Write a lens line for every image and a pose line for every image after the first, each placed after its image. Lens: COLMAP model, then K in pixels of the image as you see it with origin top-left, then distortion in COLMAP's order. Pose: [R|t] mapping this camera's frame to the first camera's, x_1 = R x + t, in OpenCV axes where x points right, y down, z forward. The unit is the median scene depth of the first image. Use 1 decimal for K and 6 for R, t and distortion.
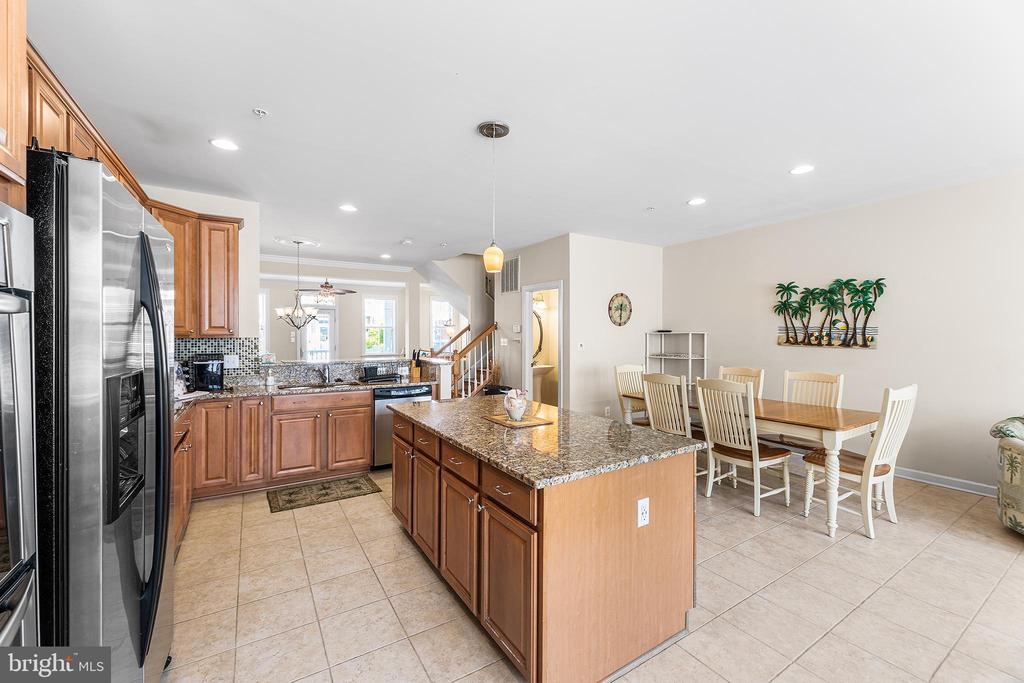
lens RADIAL K [[411.8, 0, 513.4], [0, 411.8, 337.3], [0, 0, 1]] dist [0.003689, -0.001431]
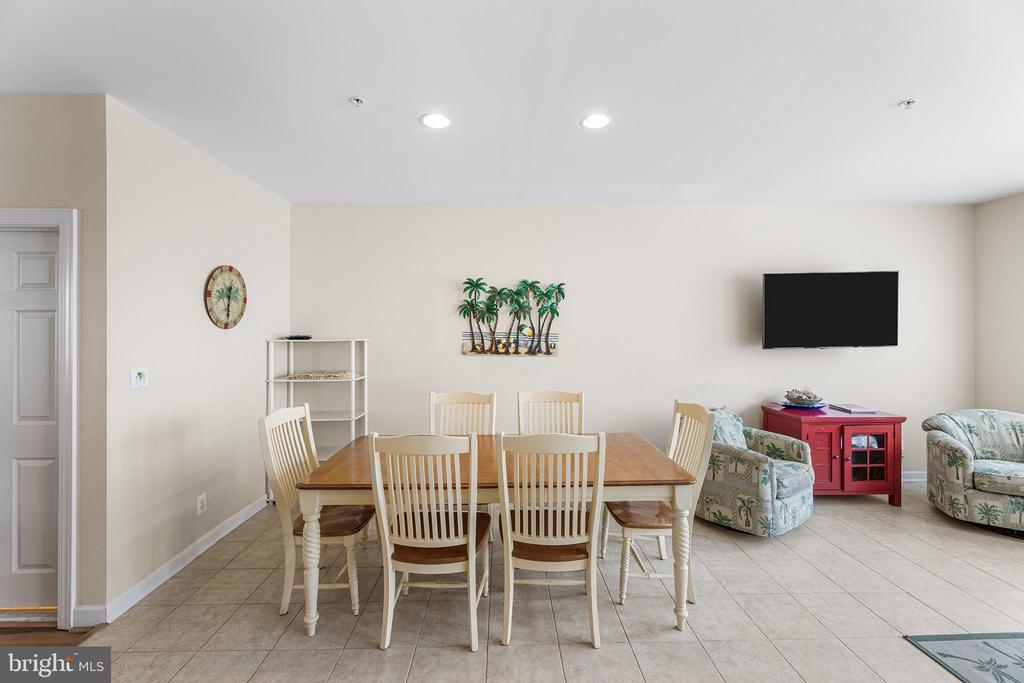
lens RADIAL K [[411.8, 0, 505.8], [0, 411.8, 331.7], [0, 0, 1]] dist [0.003689, -0.001431]
pose [[0.515469, -0.003140, 0.856903, -0.004718], [0.008453, 0.999963, -0.001421, -0.025307], [-0.856867, 0.007976, 0.515476, 0.541083]]
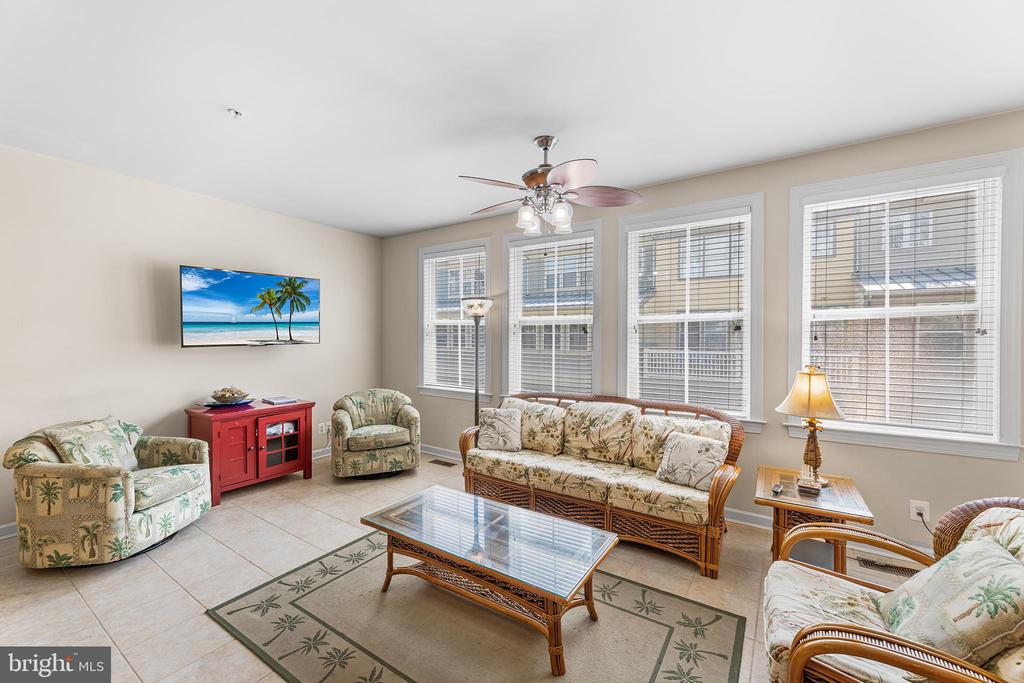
lens RADIAL K [[411.8, 0, 508.5], [0, 411.8, 347.3], [0, 0, 1]] dist [0.003689, -0.001431]
pose [[-0.398752, -0.027125, 0.916657, 0.033639], [0.003193, 0.999515, 0.030966, -0.009560], [-0.917053, 0.015275, -0.398472, 0.276605]]
